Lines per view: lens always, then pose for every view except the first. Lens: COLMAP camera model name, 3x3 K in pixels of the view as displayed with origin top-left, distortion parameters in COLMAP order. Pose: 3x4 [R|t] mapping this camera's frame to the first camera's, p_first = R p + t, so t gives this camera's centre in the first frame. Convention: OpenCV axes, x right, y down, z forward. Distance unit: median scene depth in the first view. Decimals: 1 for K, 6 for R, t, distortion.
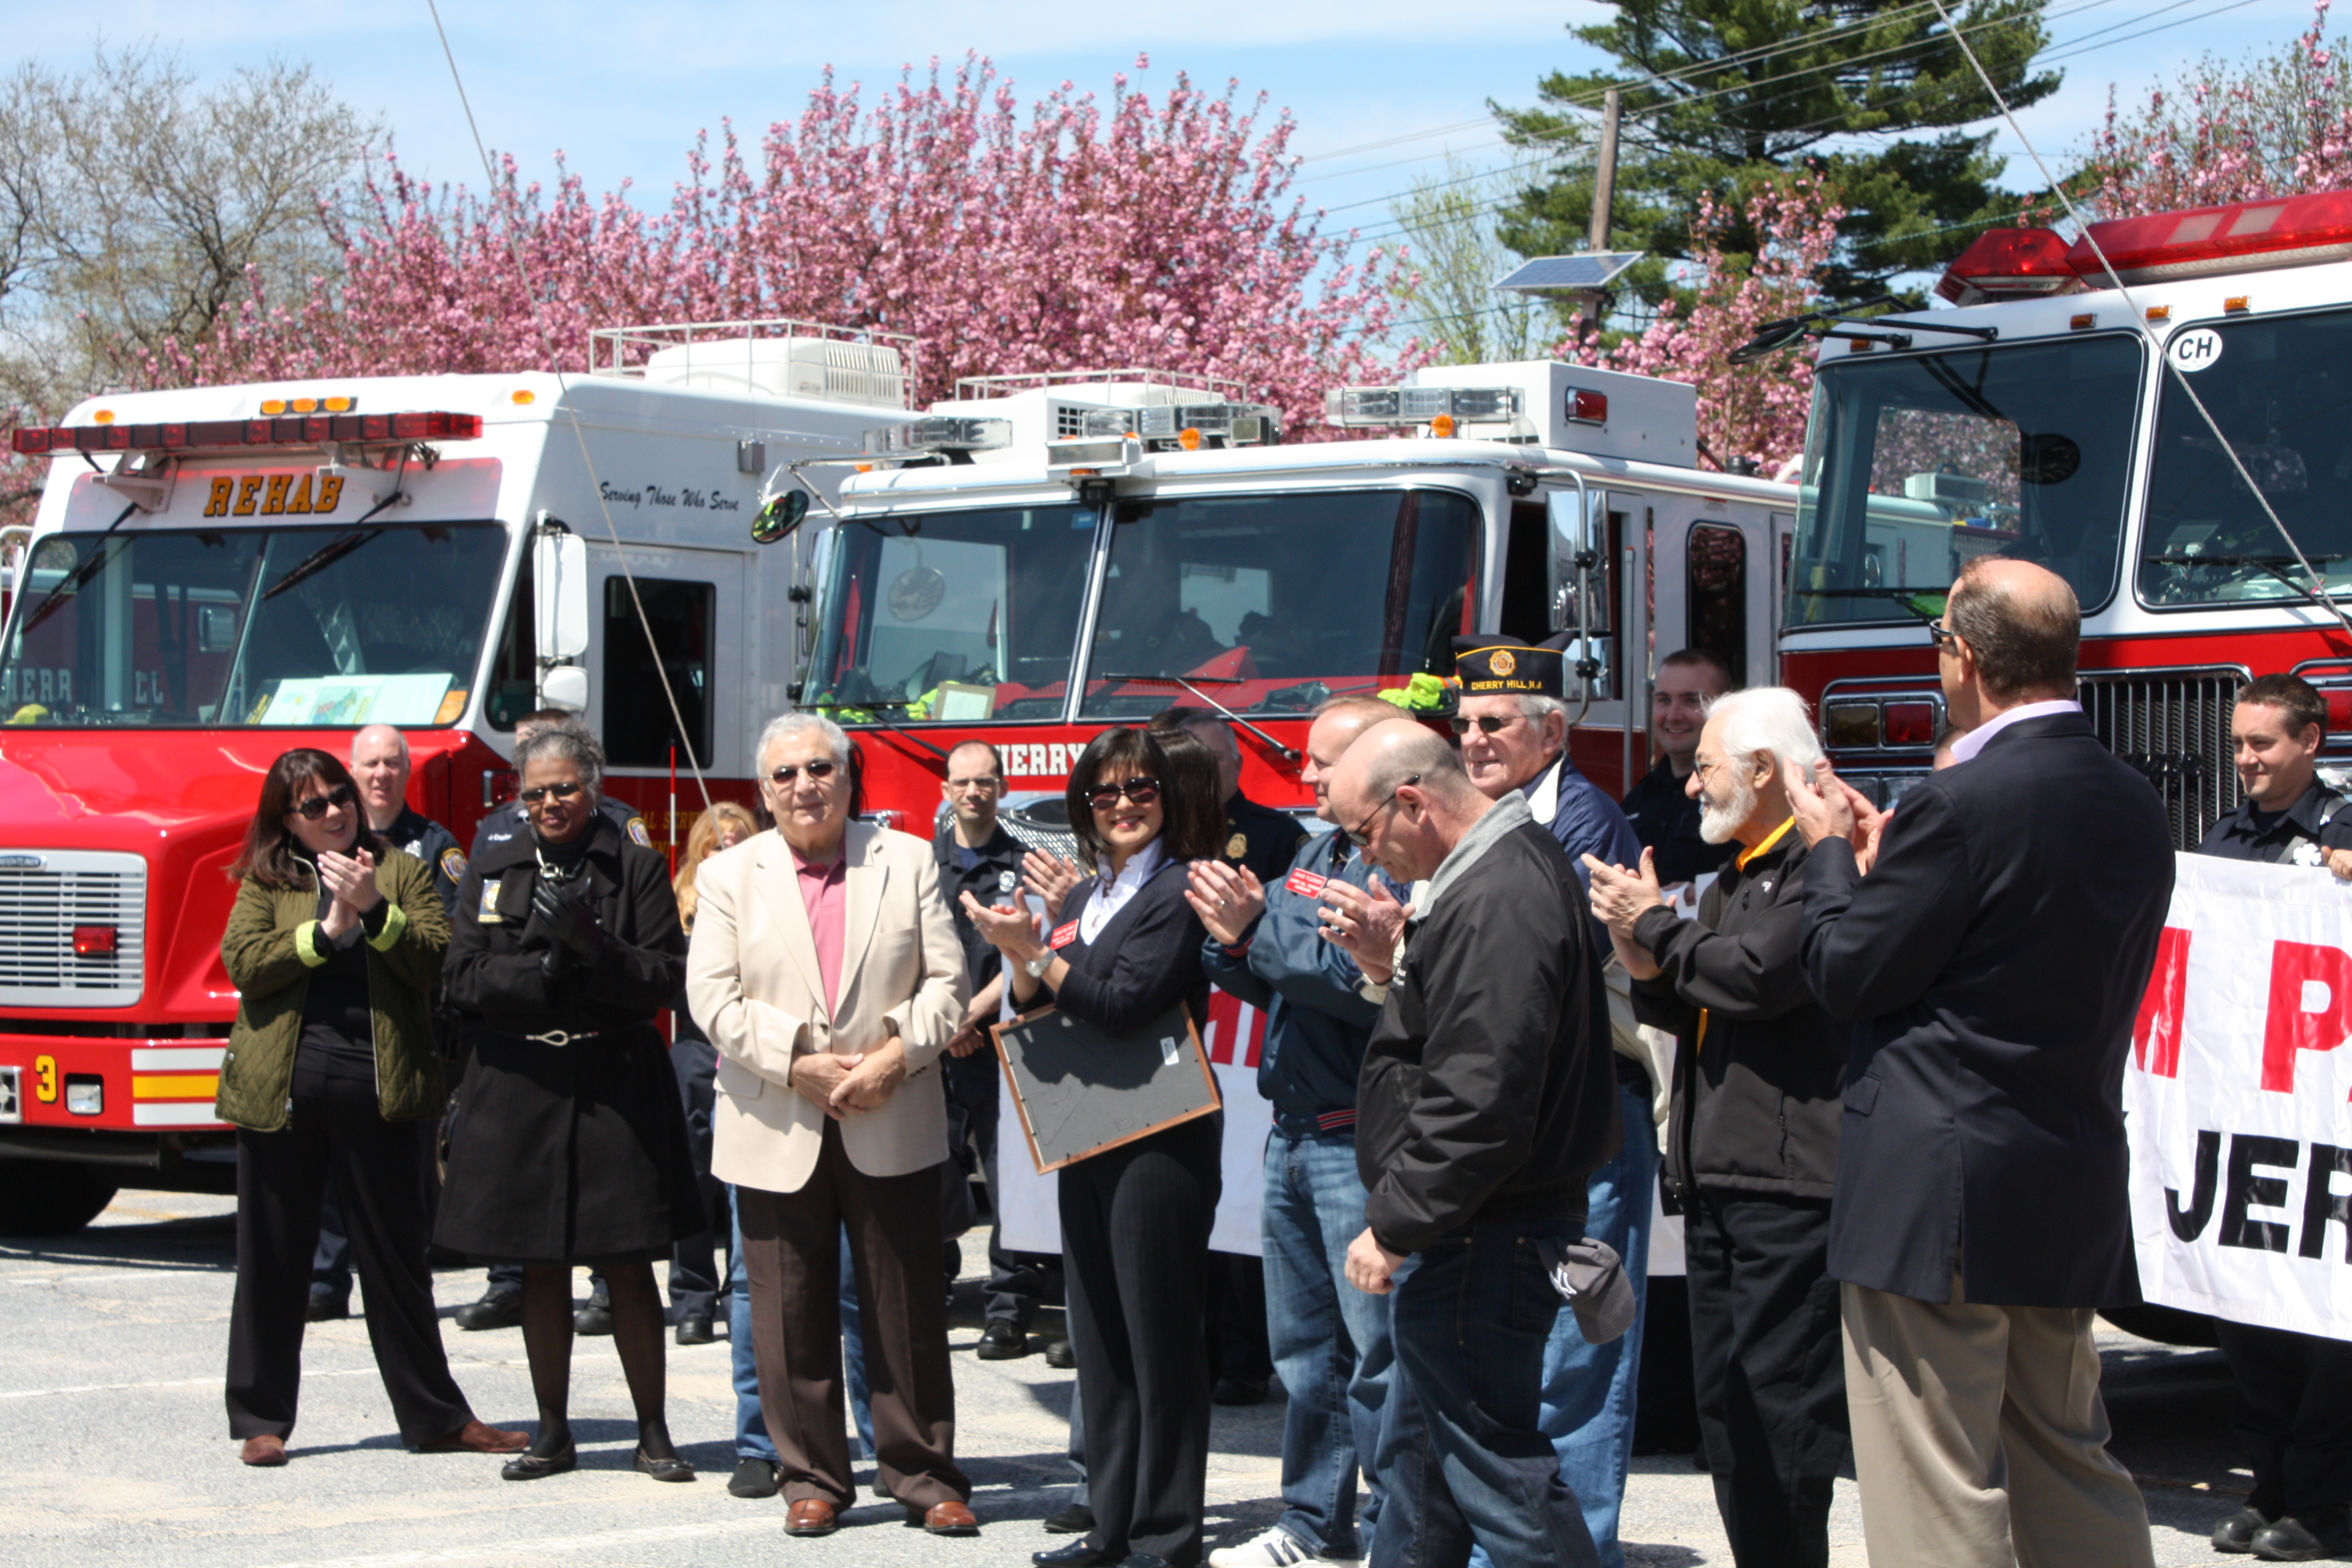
lens RADIAL K [[5087.2, 0, 1176.0], [0, 5087.2, 784.0], [0, 0, 1]] dist [0.055551, 0.374278]
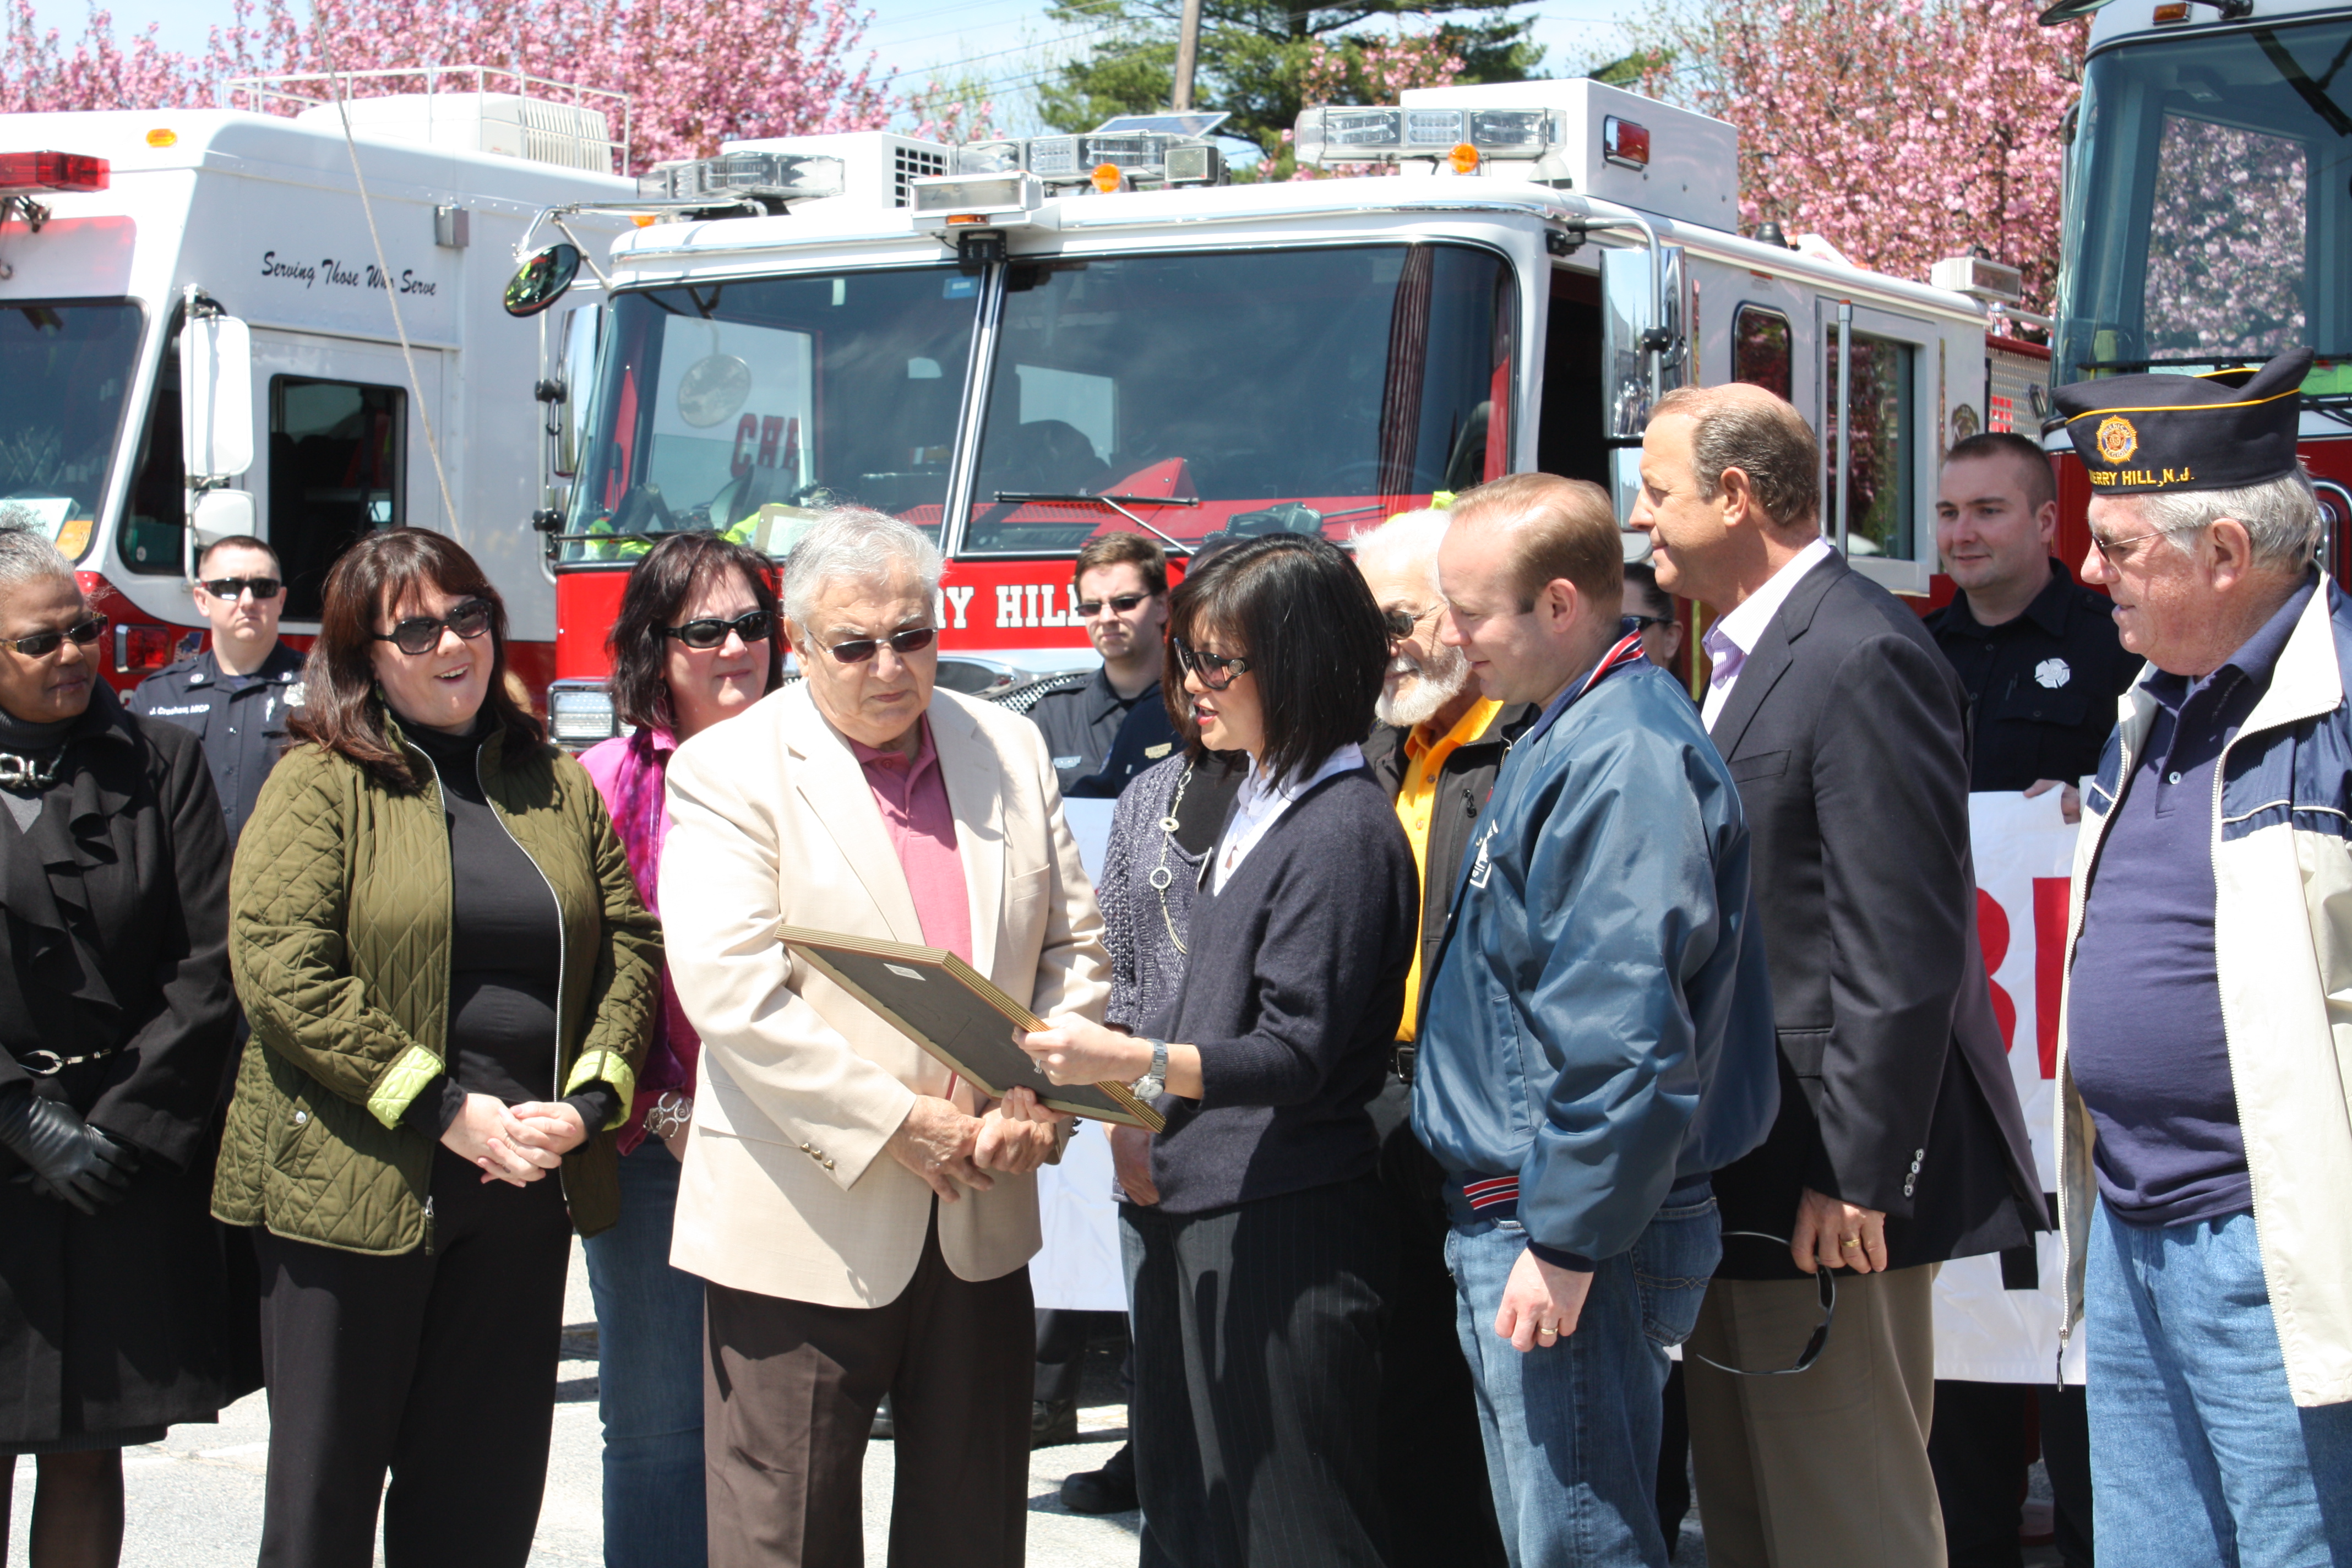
lens RADIAL K [[4817.3, 0, 1176.0], [0, 4817.3, 784.0], [0, 0, 1]] dist [0.021234, 0.604806]
pose [[0.994104, -0.000261, 0.108429, -0.054735], [-0.002412, 0.999696, 0.024523, 0.002966], [-0.108402, -0.024640, 0.993802, 0.255587]]
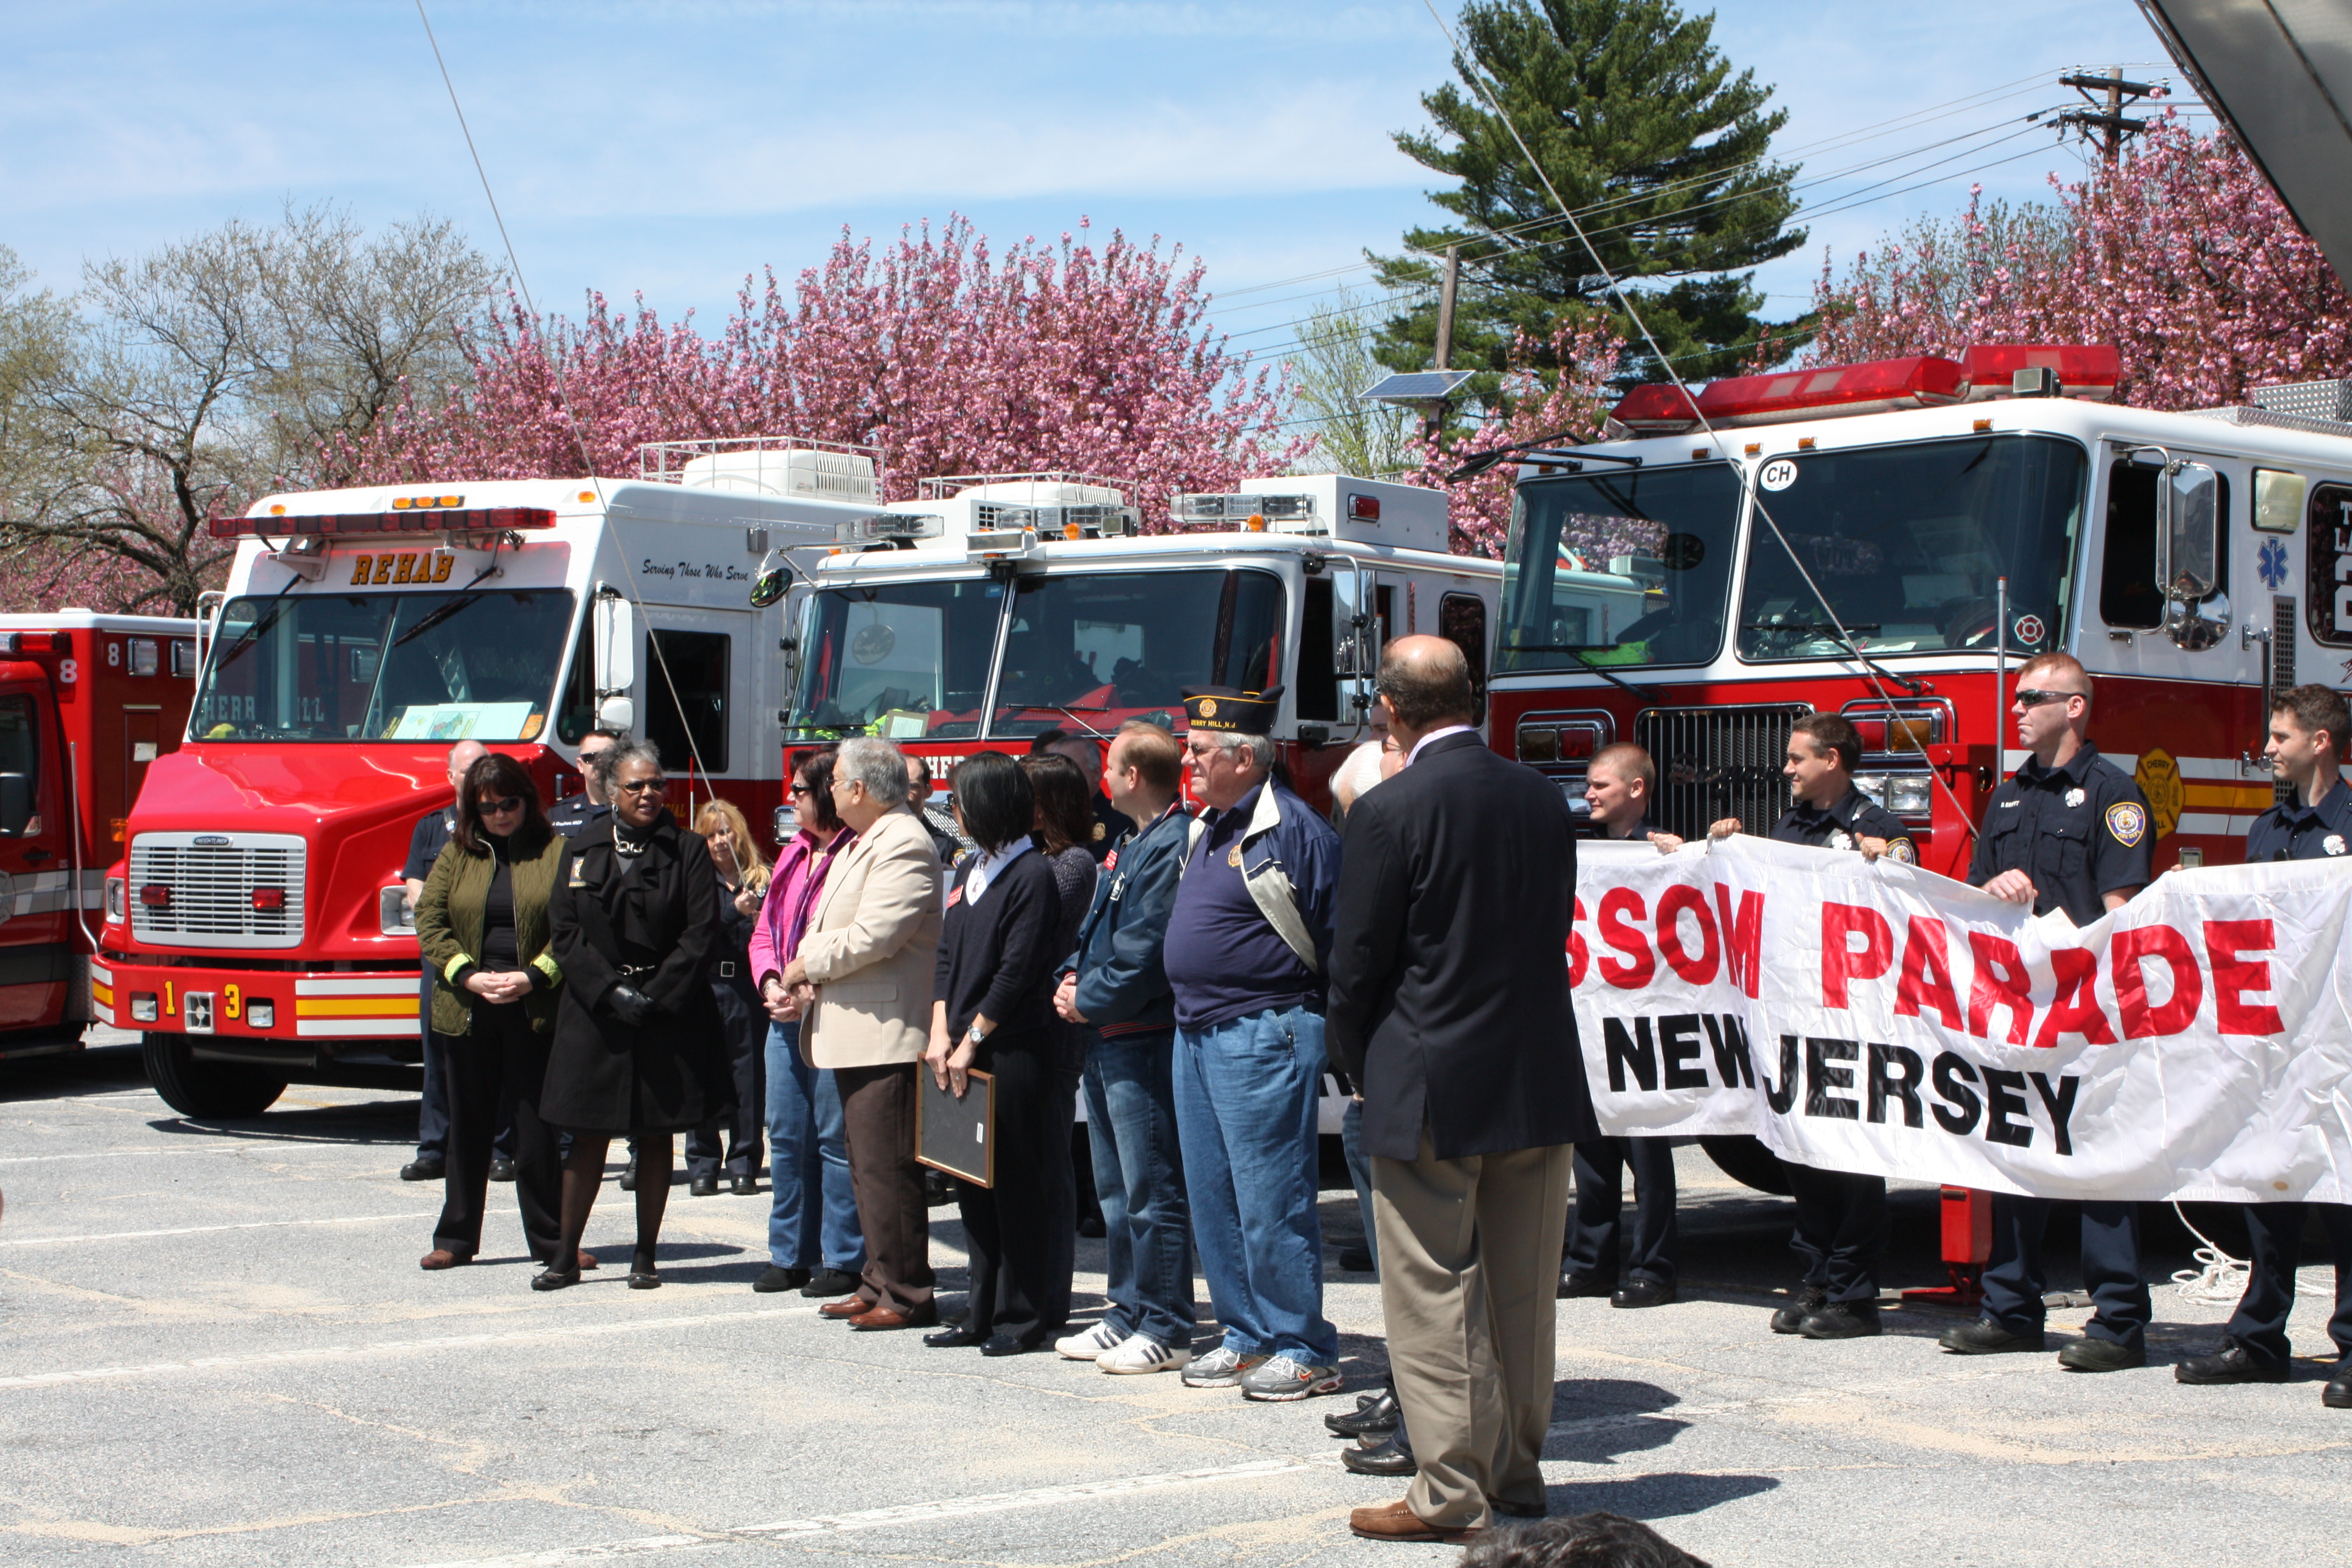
lens RADIAL K [[4003.7, 0, 1176.0], [0, 4003.7, 784.0], [0, 0, 1]] dist [-0.001819, 0.126917]
pose [[0.999950, 0.001295, 0.009876, 0.017254], [-0.001311, 0.999998, 0.001606, -0.001805], [-0.009874, -0.001618, 0.999950, -0.060141]]
